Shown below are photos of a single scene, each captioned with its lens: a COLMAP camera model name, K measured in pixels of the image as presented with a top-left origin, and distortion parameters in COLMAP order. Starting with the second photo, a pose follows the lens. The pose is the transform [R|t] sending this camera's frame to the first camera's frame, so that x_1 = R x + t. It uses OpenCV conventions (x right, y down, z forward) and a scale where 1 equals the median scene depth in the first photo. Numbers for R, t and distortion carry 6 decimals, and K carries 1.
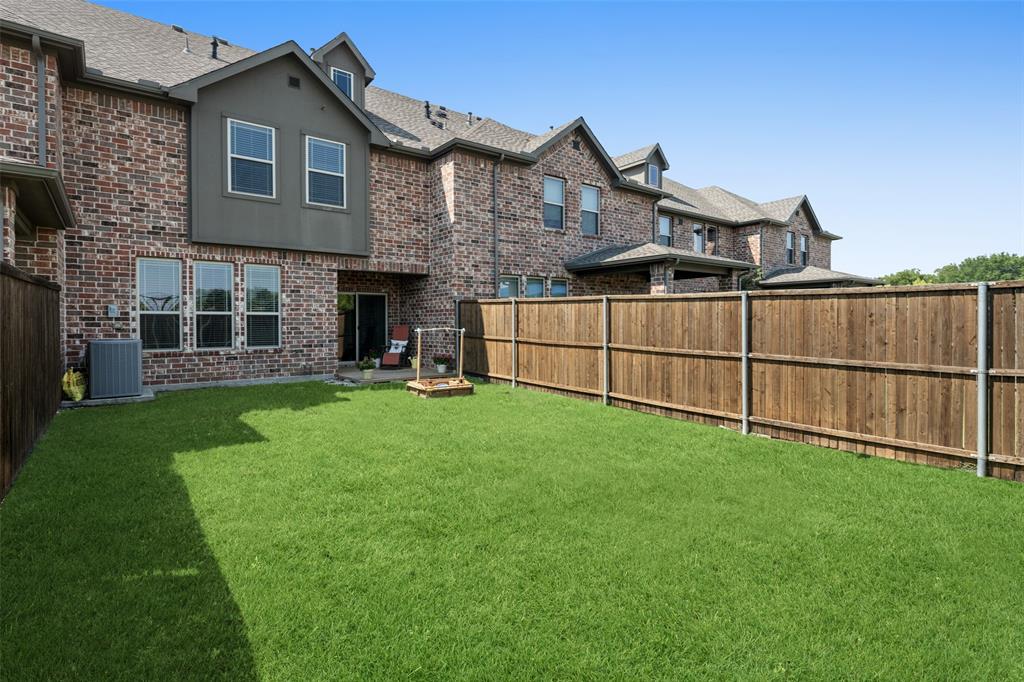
lens RADIAL K [[495.1, 0, 509.2], [0, 495.1, 332.6], [0, 0, 1]] dist [0.002345, -0.001133]
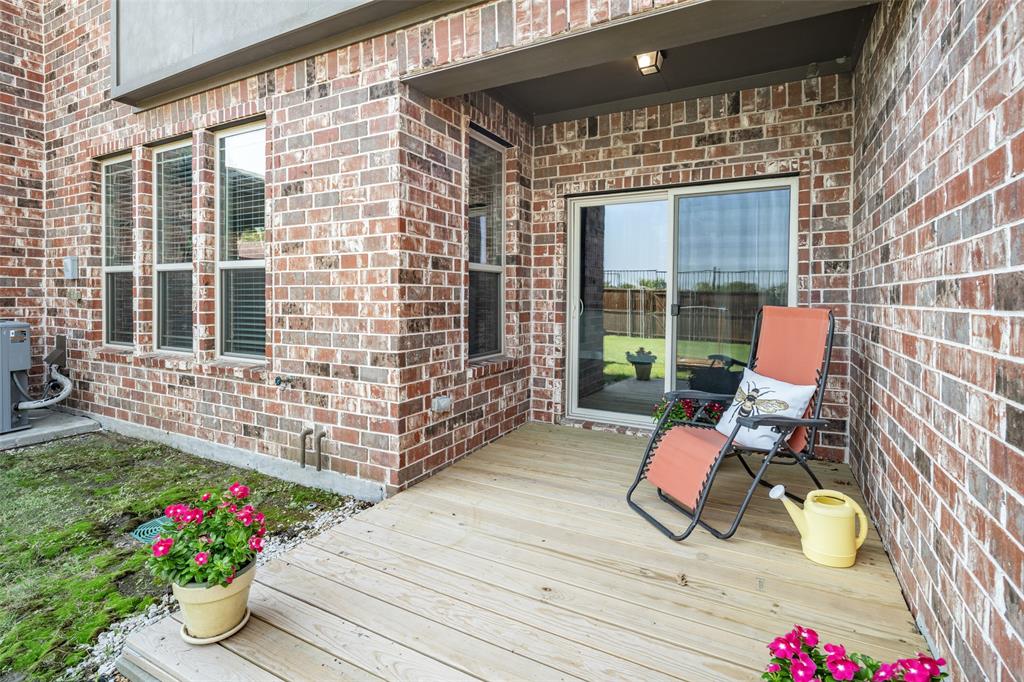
lens RADIAL K [[495.1, 0, 493.7], [0, 495.1, 301.2], [0, 0, 1]] dist [0.002345, -0.001133]
pose [[0.398785, 0.021134, -0.916801, -0.099025], [-0.021456, 0.999676, 0.013711, -0.020627], [0.916793, 0.014203, 0.399109, 1.016873]]
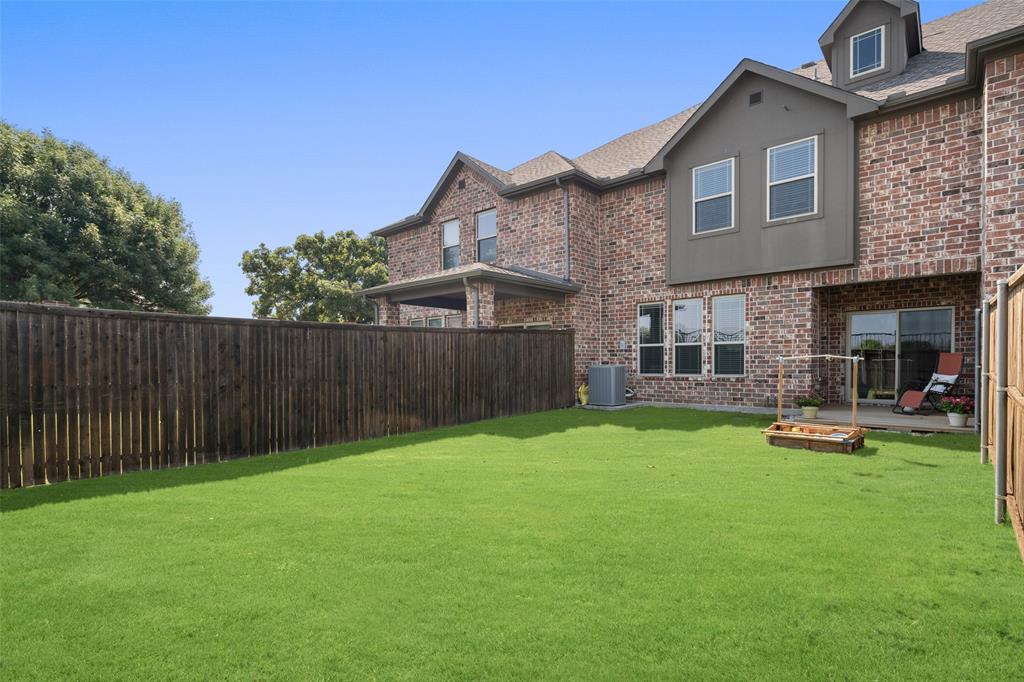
lens RADIAL K [[495.1, 0, 500.7], [0, 495.1, 370.0], [0, 0, 1]] dist [0.002345, -0.001133]
pose [[0.180534, 0.023784, -0.983281, 0.426394], [-0.004763, 0.999717, 0.023308, -0.003827], [0.983557, 0.000475, 0.180596, 0.347088]]
